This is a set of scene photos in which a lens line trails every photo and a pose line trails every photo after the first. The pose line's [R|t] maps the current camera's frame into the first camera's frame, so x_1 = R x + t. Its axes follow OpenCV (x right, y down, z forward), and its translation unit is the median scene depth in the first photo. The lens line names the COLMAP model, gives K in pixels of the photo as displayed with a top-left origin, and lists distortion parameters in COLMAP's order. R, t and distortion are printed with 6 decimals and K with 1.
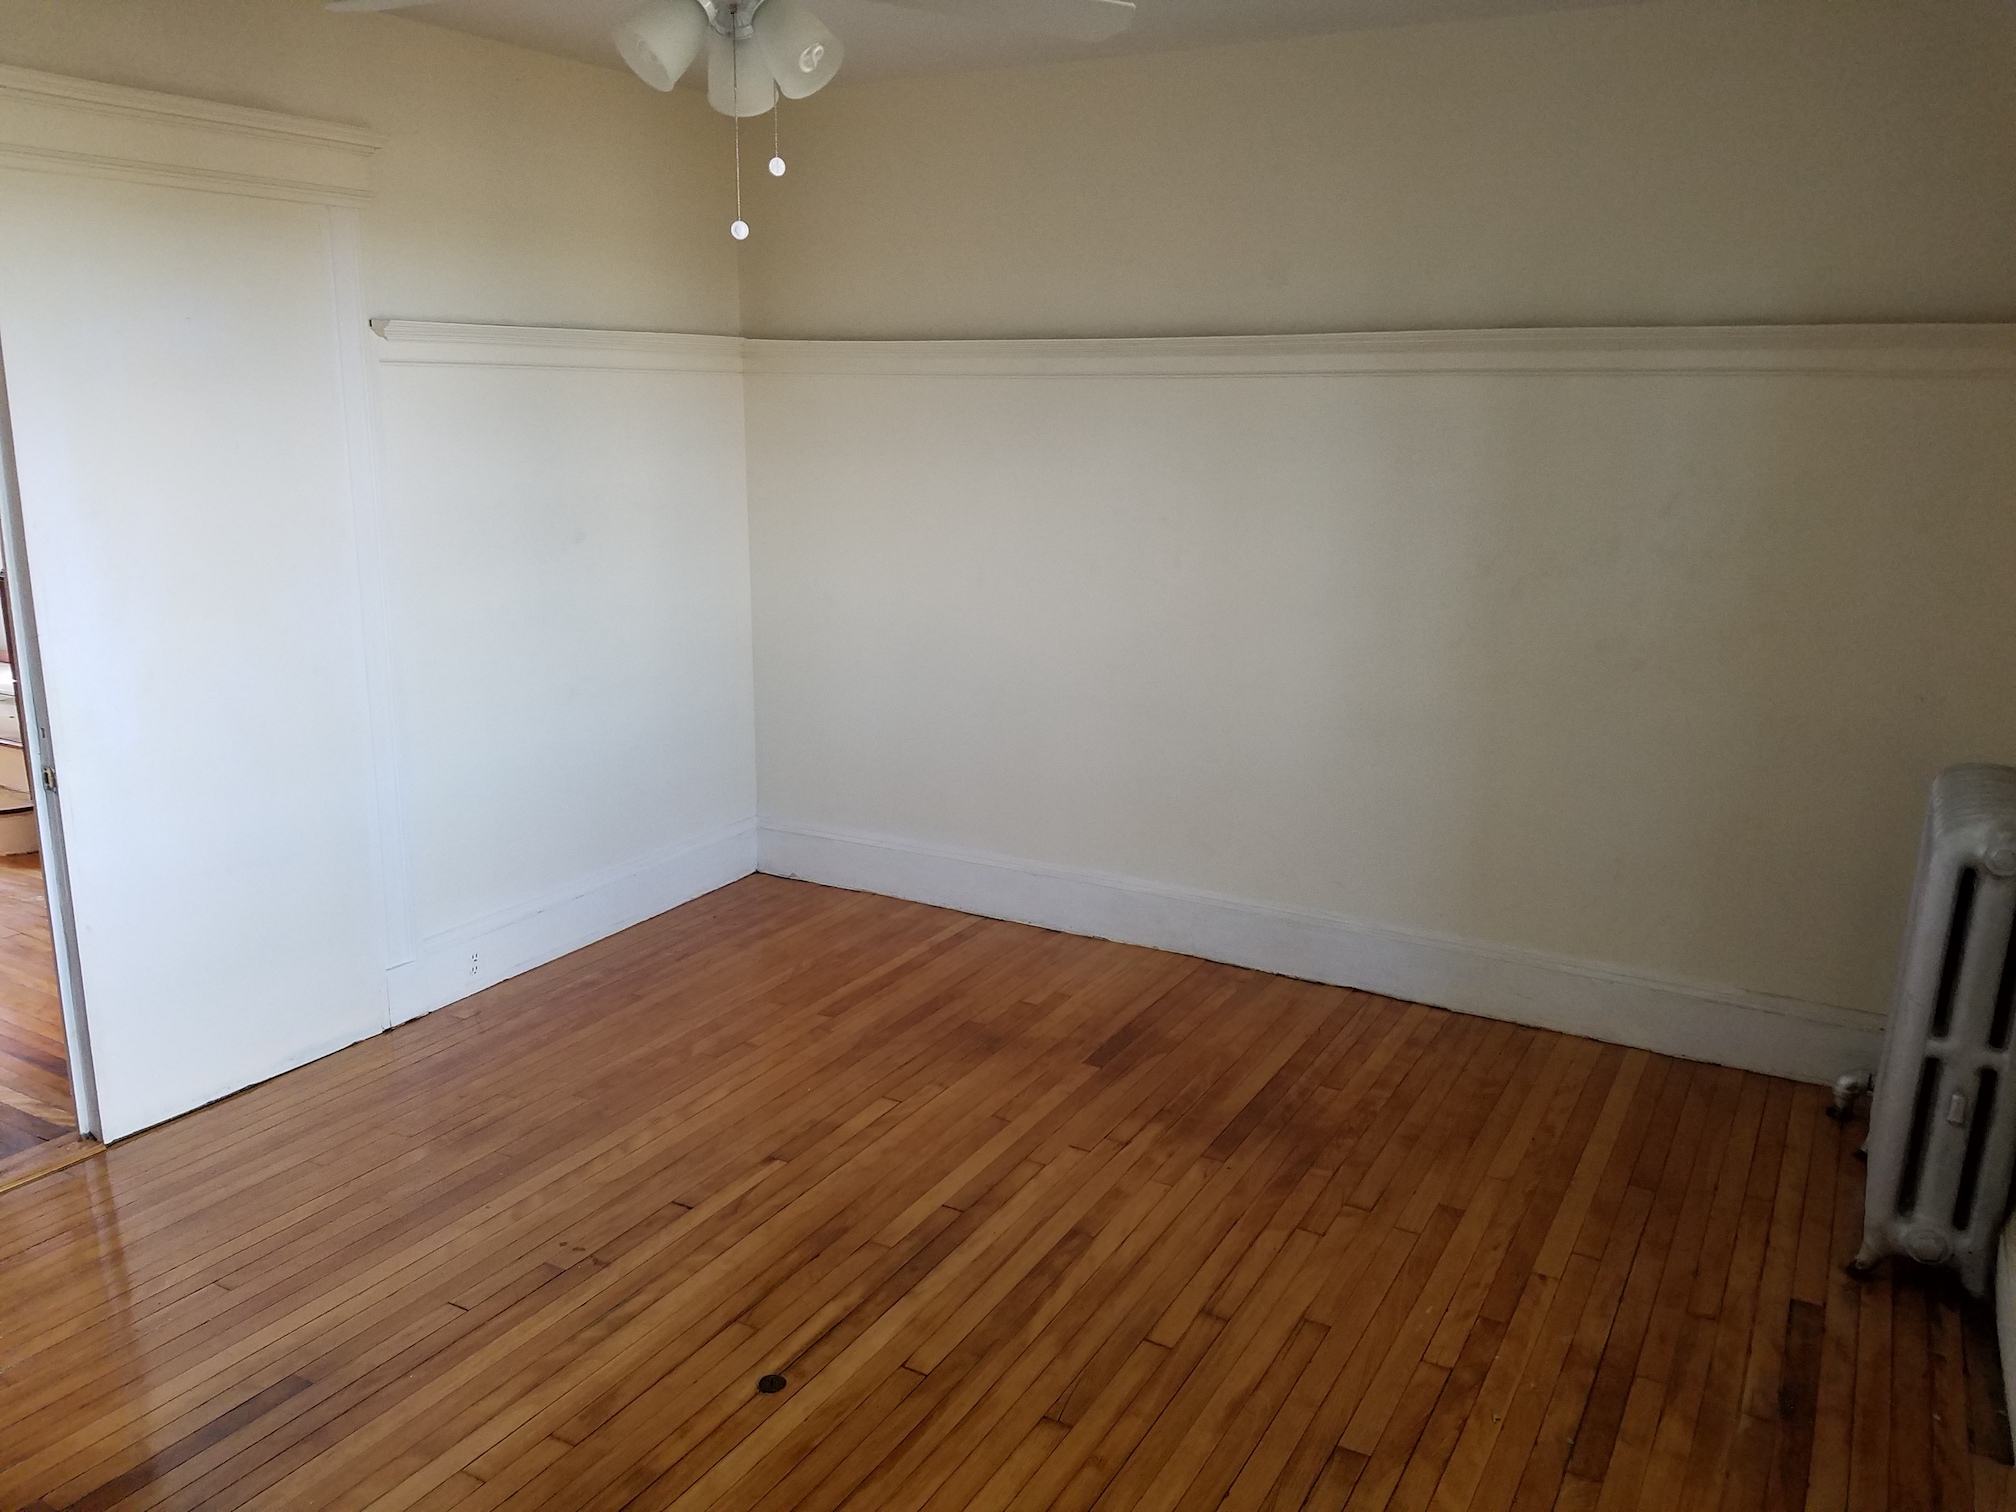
lens RADIAL K [[1575.8, 0, 1008.0], [0, 1575.8, 756.0], [0, 0, 1]] dist [0.224352, -0.346546]
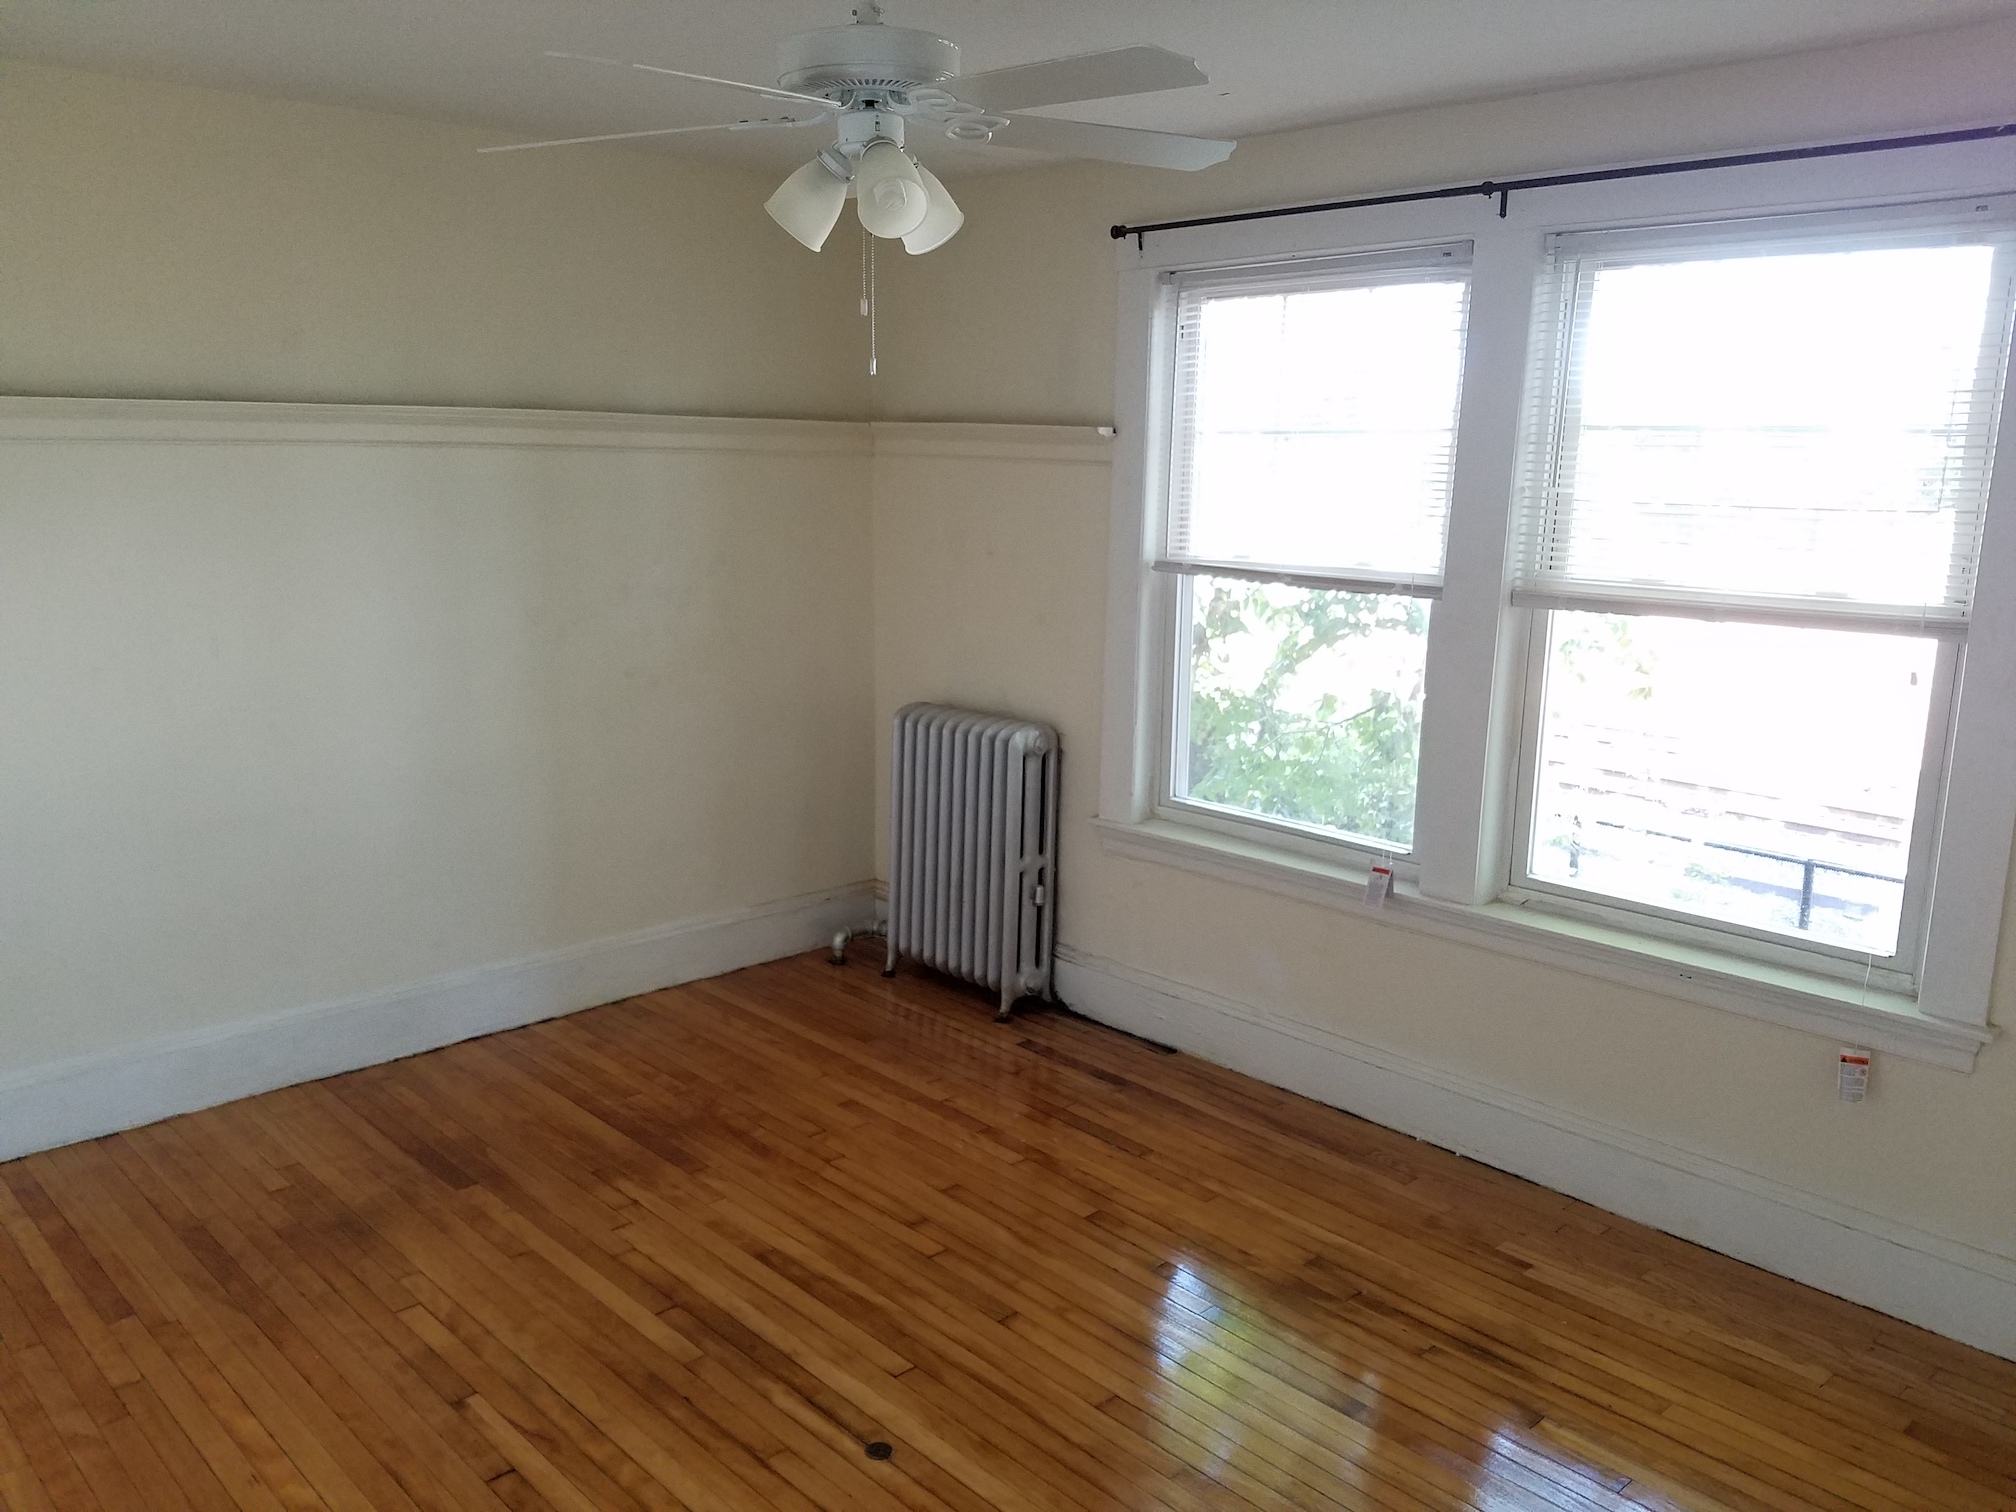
lens RADIAL K [[1575.8, 0, 1008.0], [0, 1575.8, 756.0], [0, 0, 1]] dist [0.224352, -0.346546]
pose [[0.284453, -0.194622, 0.938727, -0.784556], [0.198737, 0.969877, 0.140859, -0.135377], [-0.937865, 0.146493, 0.314563, 0.411003]]
